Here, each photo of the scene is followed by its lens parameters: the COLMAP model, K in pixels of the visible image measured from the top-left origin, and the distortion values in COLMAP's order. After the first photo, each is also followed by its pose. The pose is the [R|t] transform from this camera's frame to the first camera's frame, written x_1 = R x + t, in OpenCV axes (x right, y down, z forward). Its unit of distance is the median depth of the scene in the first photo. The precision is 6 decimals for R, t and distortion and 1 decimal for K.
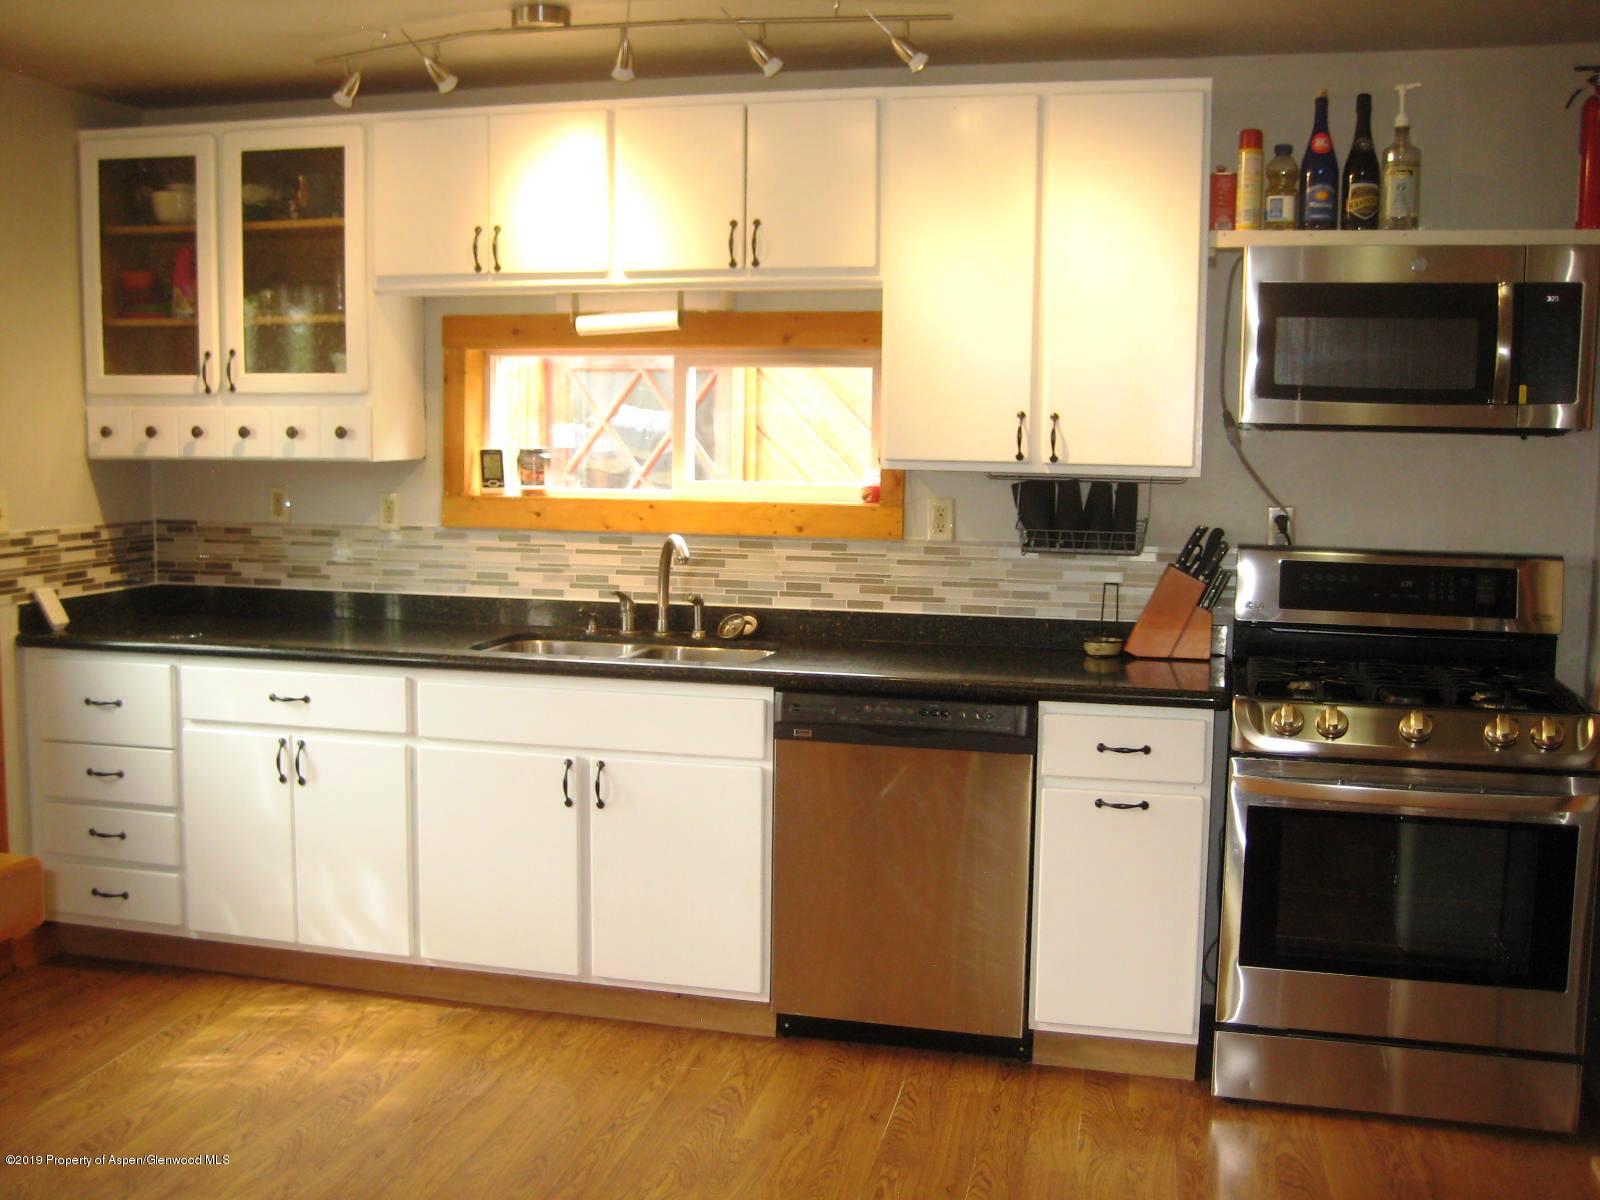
lens RADIAL K [[1671.2, 0, 774.1], [0, 1671.2, 604.7], [0, 0, 1]] dist [-0.166123, 0.226971]
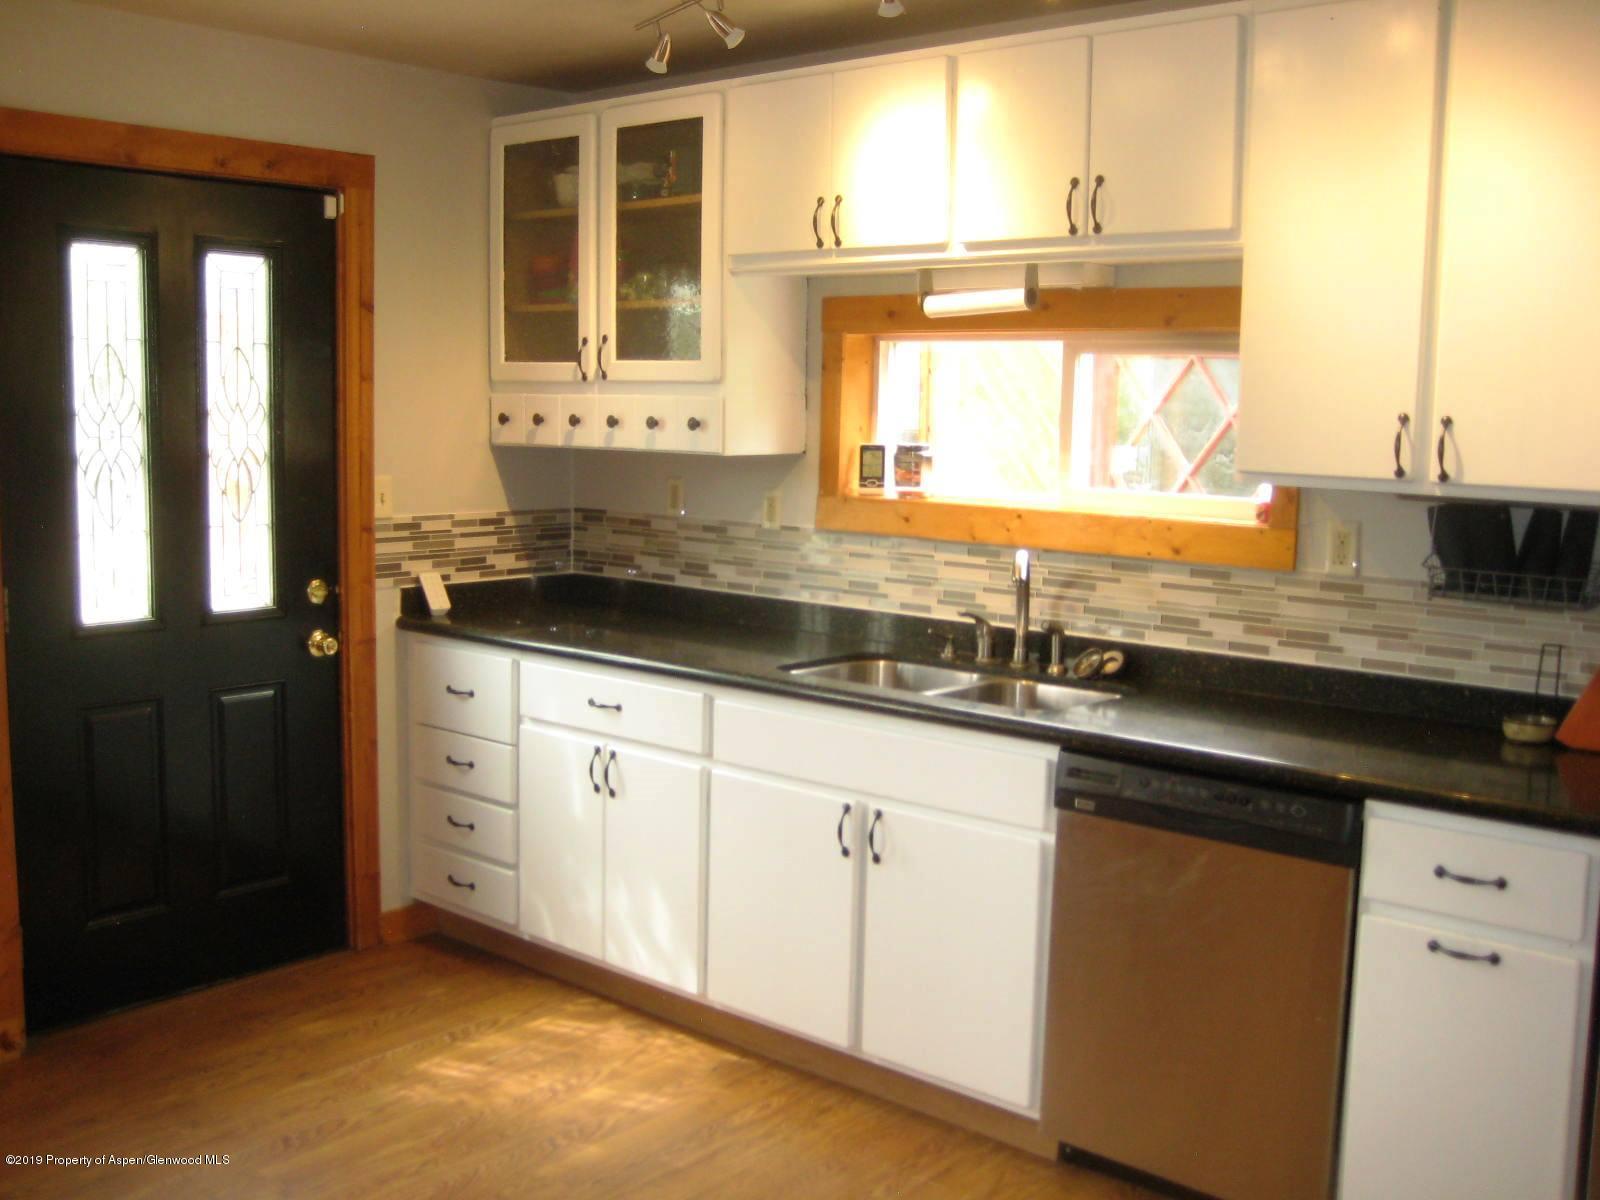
lens RADIAL K [[1671.2, 0, 774.1], [0, 1671.2, 604.7], [0, 0, 1]] dist [-0.166123, 0.226971]
pose [[0.890917, 0.060869, -0.450068, 0.210612], [-0.056287, 0.998136, 0.023572, -0.027340], [0.450664, 0.004333, 0.892683, 0.182125]]
